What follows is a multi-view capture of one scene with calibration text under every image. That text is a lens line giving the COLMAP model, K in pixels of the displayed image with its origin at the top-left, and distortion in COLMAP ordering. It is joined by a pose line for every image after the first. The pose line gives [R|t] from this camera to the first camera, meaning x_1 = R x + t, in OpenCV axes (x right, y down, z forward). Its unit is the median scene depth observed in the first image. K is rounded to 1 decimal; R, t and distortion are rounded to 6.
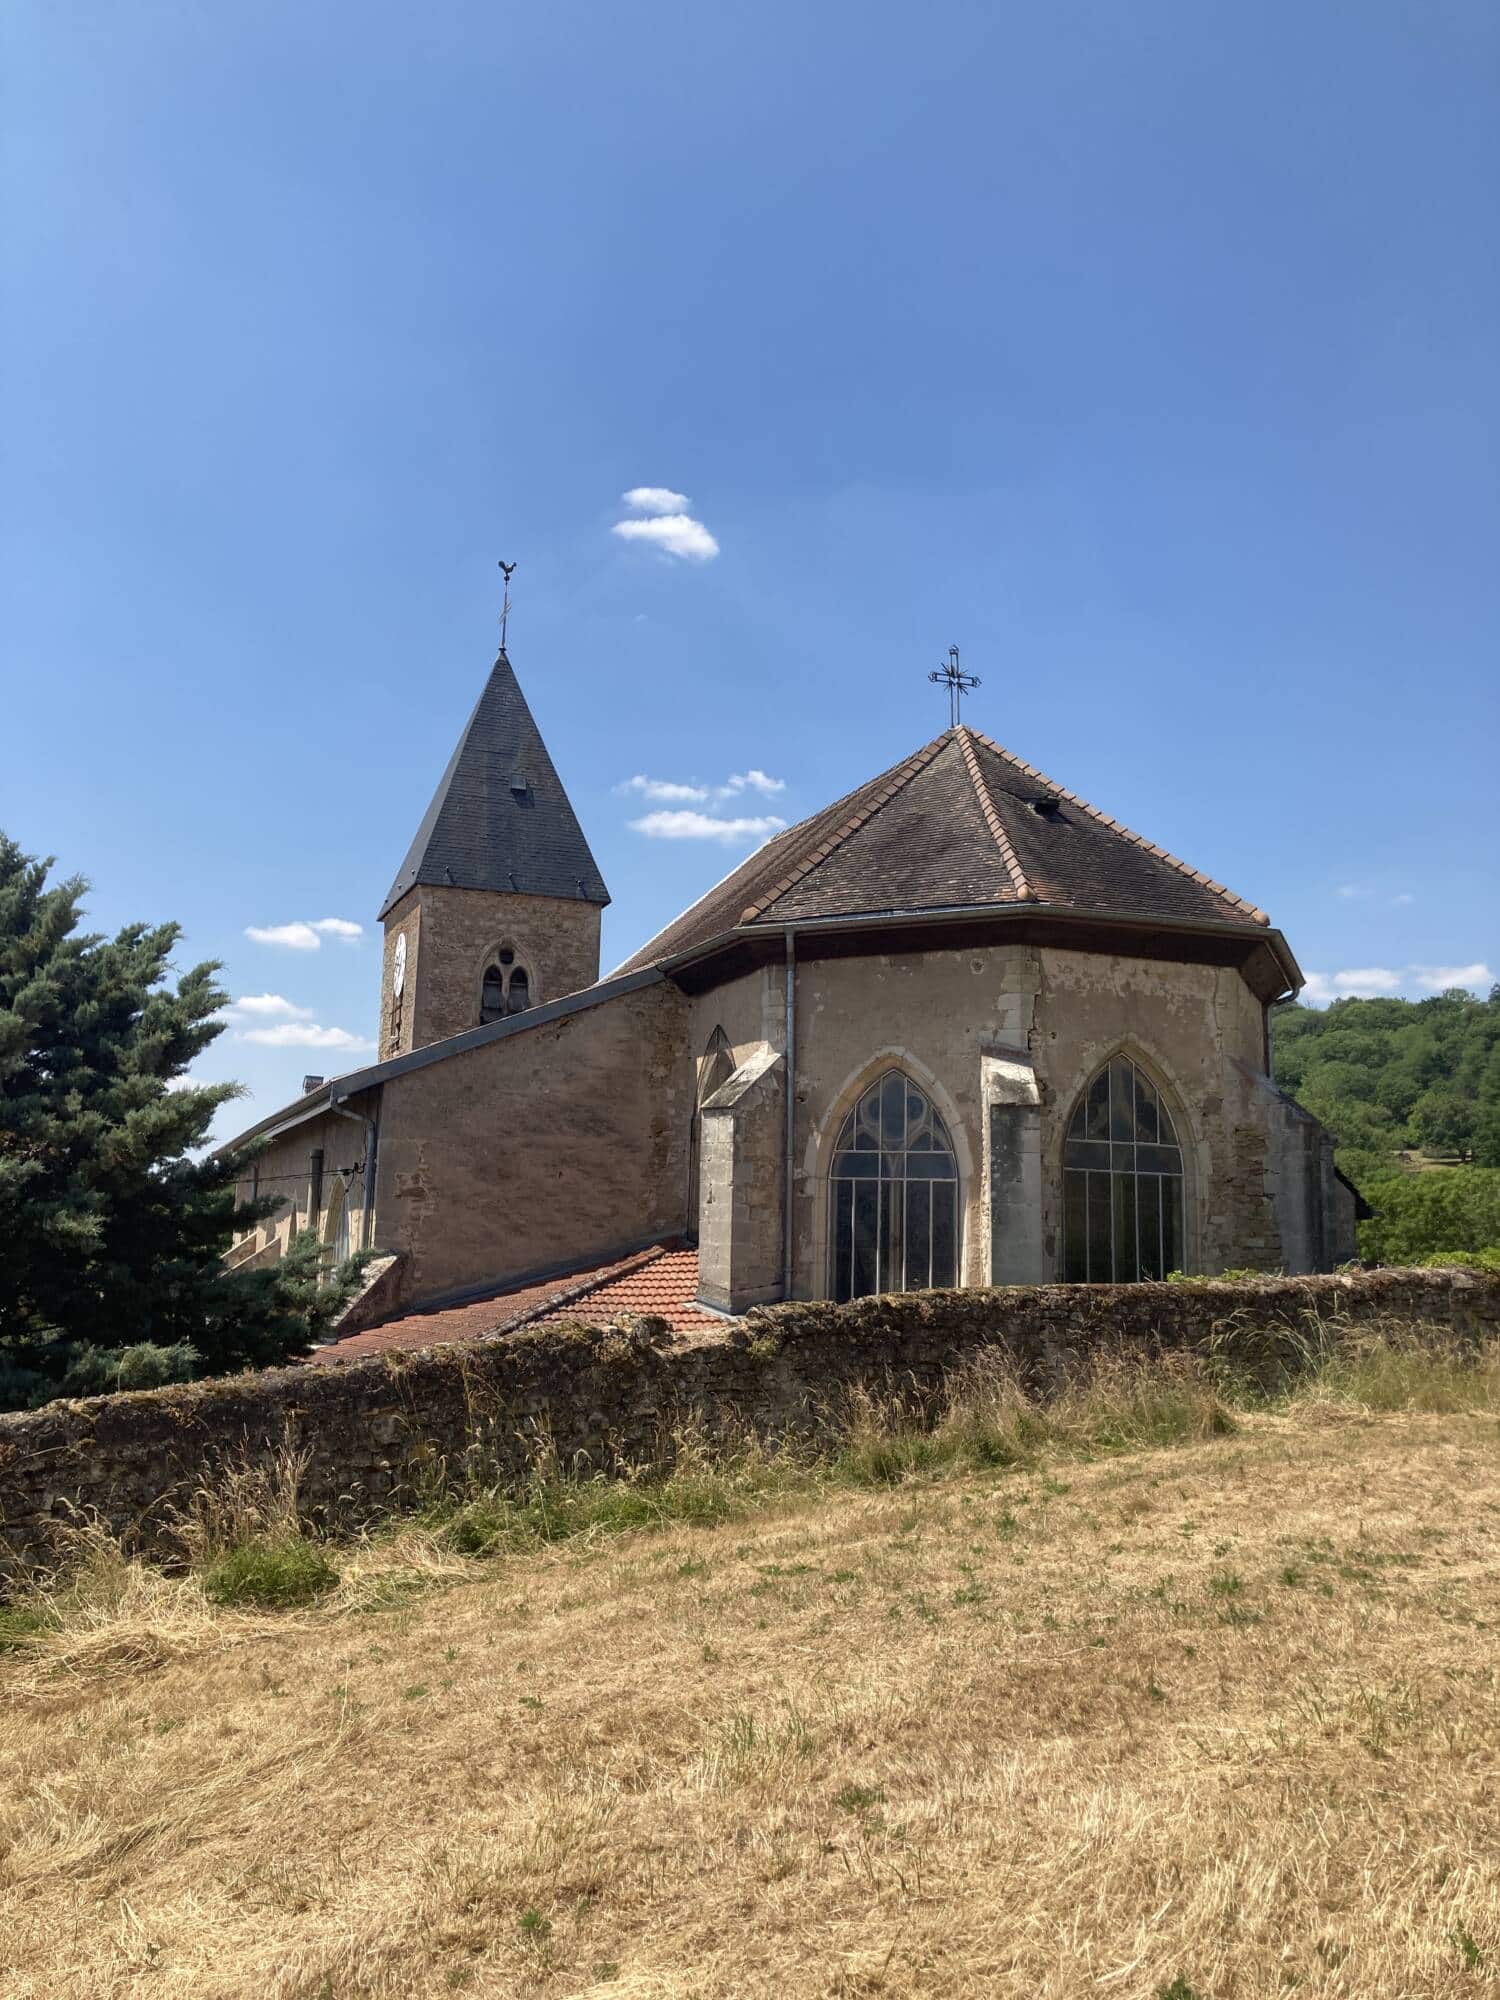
lens RADIAL K [[1626.6, 0, 750.0], [0, 1626.6, 1000.0], [0, 0, 1]] dist [-0.008114, -0.007528]
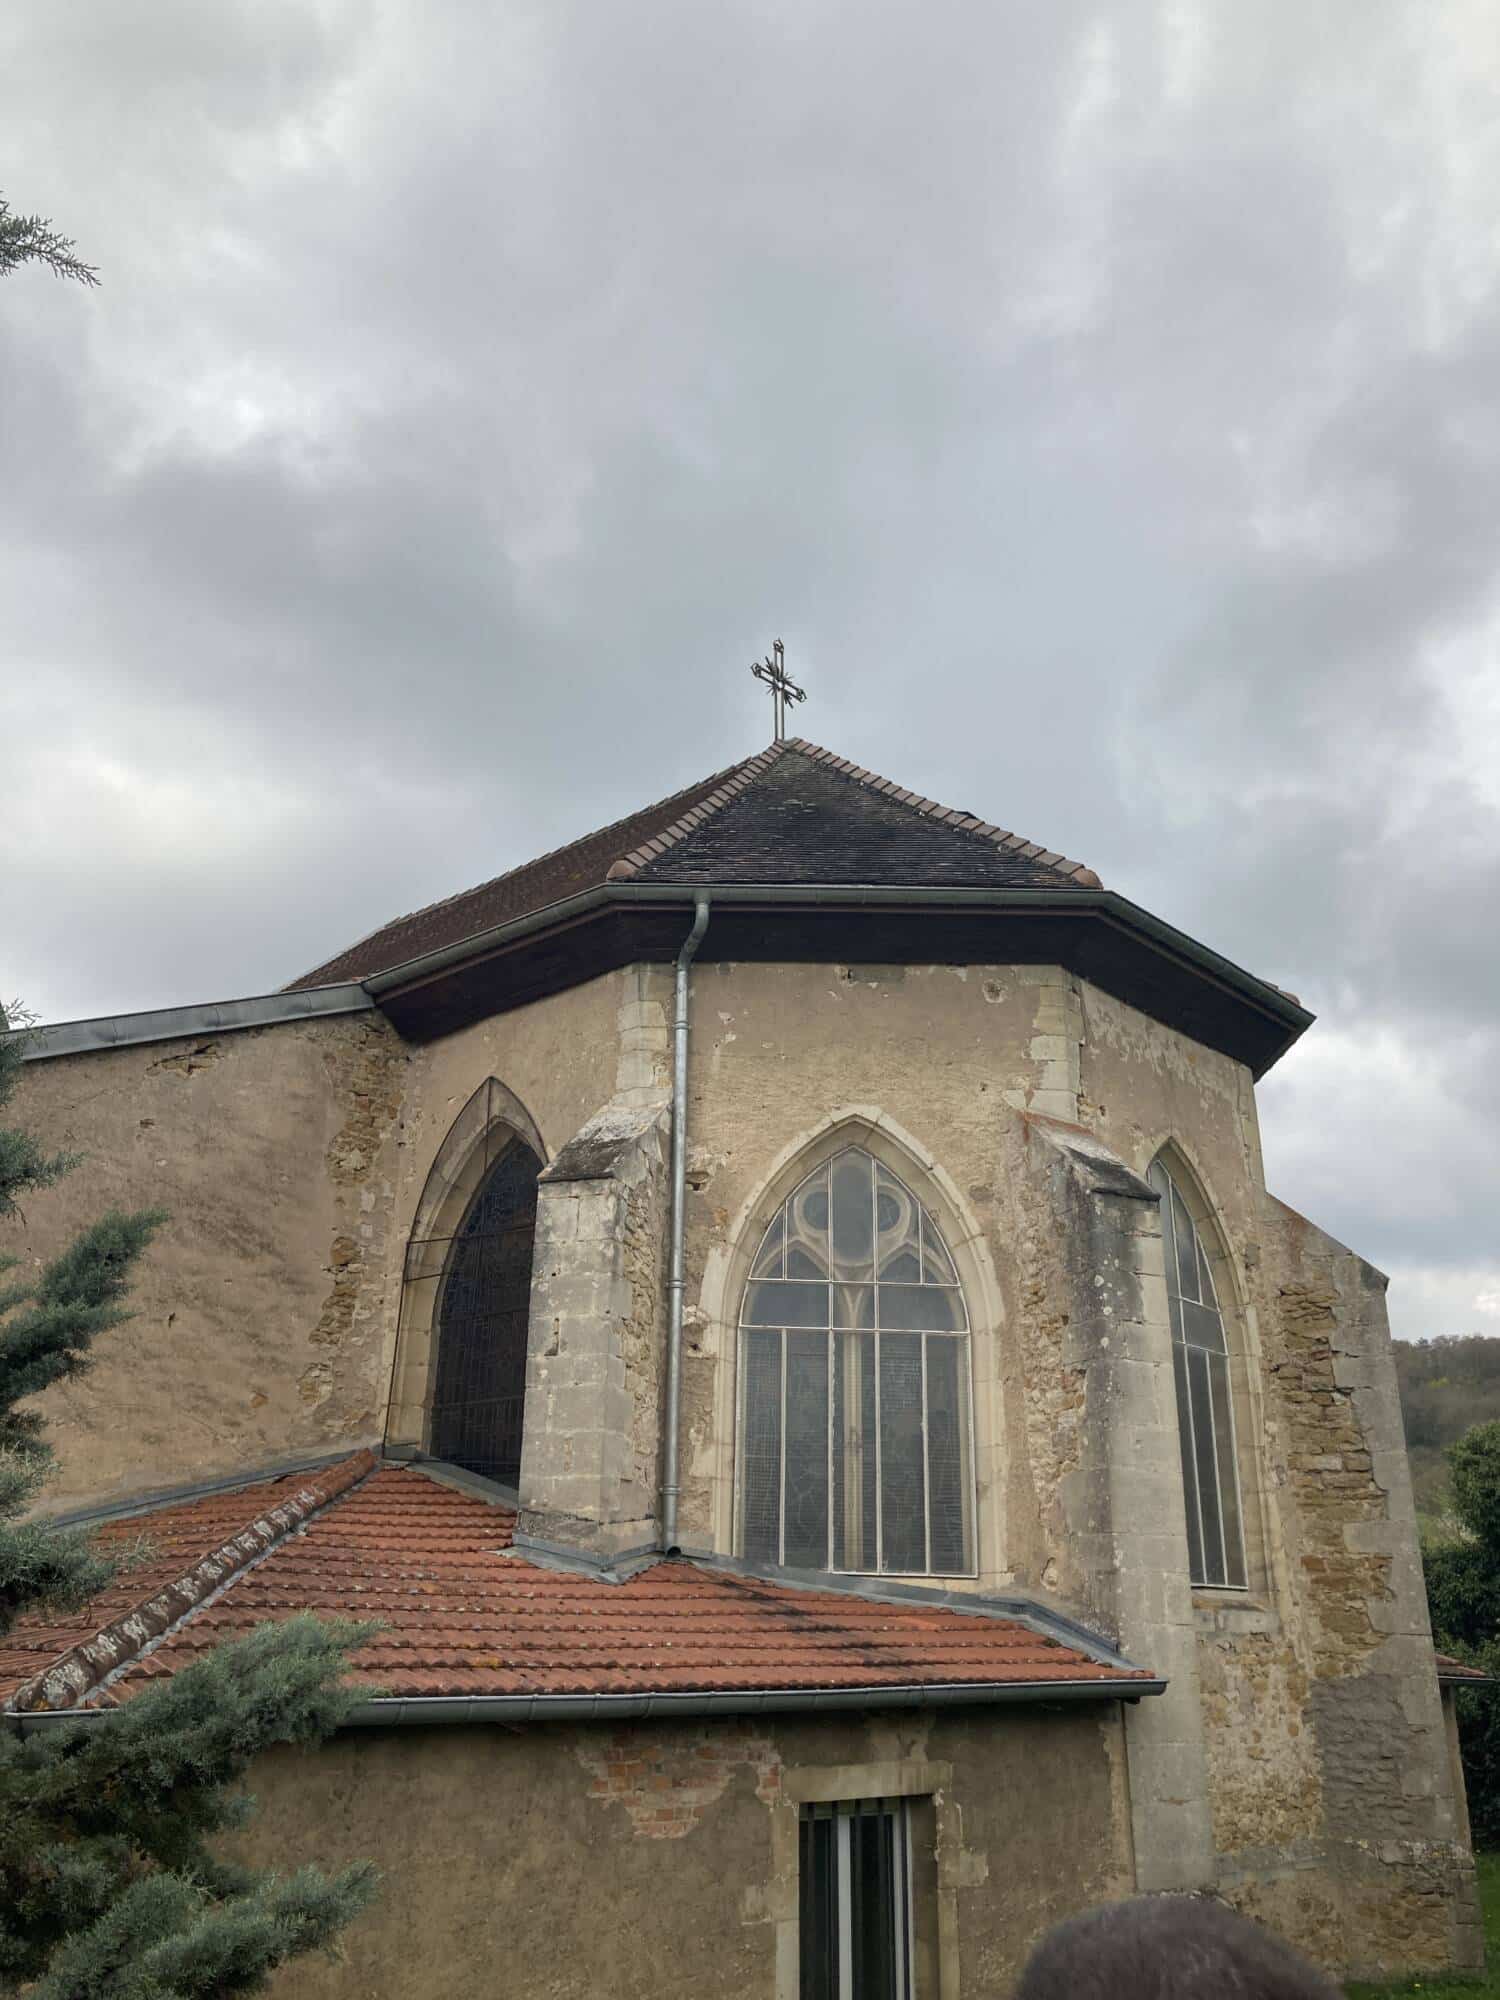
lens RADIAL K [[1626.6, 0, 750.0], [0, 1626.6, 1000.0], [0, 0, 1]] dist [-0.008114, -0.007528]
pose [[0.899446, 0.146975, 0.411578, -0.197658], [-0.056130, 0.972804, -0.224726, 0.125519], [-0.433413, 0.179027, 0.883234, 0.474640]]
